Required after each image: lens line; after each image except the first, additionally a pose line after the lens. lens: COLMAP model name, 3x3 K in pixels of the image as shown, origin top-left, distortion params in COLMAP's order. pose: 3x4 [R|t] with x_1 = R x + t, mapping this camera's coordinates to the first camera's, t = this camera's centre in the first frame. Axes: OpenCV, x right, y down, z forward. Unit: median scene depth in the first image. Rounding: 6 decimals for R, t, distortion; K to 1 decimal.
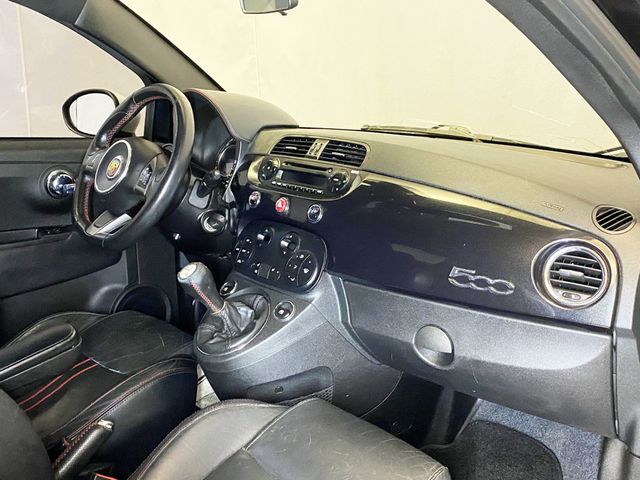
lens RADIAL K [[660.4, 0, 320.0], [0, 660.4, 240.0], [0, 0, 1]] dist [0.179703, -0.467079]
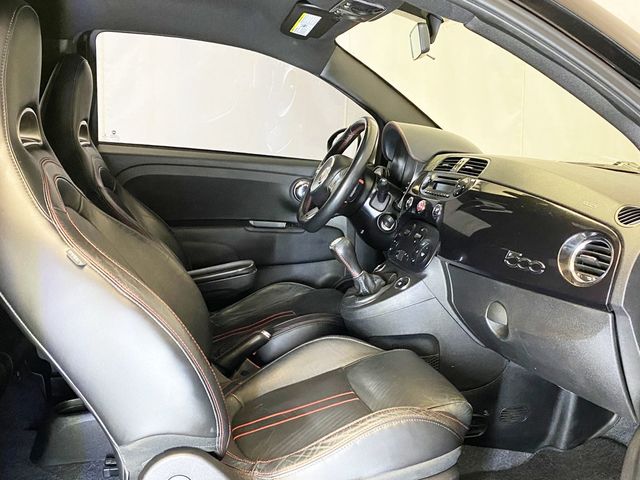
lens RADIAL K [[660.4, 0, 320.0], [0, 660.4, 240.0], [0, 0, 1]] dist [0.179703, -0.467079]
pose [[0.863271, 0.103200, -0.494078, 0.416761], [-0.155783, 0.985562, -0.066332, 0.129360], [0.480098, 0.134231, 0.866884, -0.192707]]
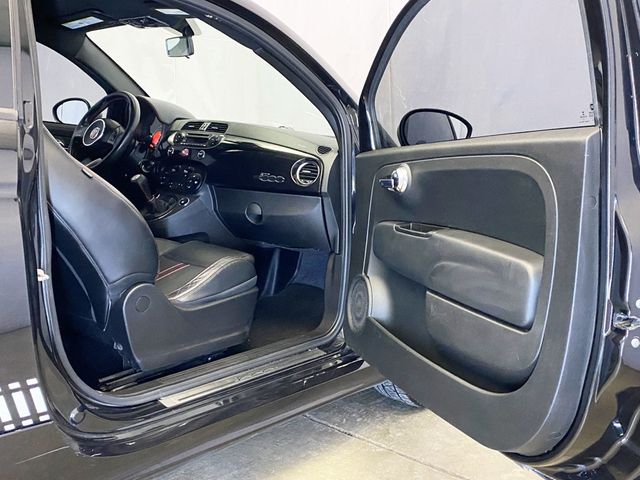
lens RADIAL K [[660.4, 0, 320.0], [0, 660.4, 240.0], [0, 0, 1]] dist [0.179703, -0.467079]
pose [[0.993226, 0.024321, 0.113623, 0.123238], [-0.015120, 0.996587, -0.081153, 0.364715], [-0.115209, 0.078885, 0.990204, -0.993885]]
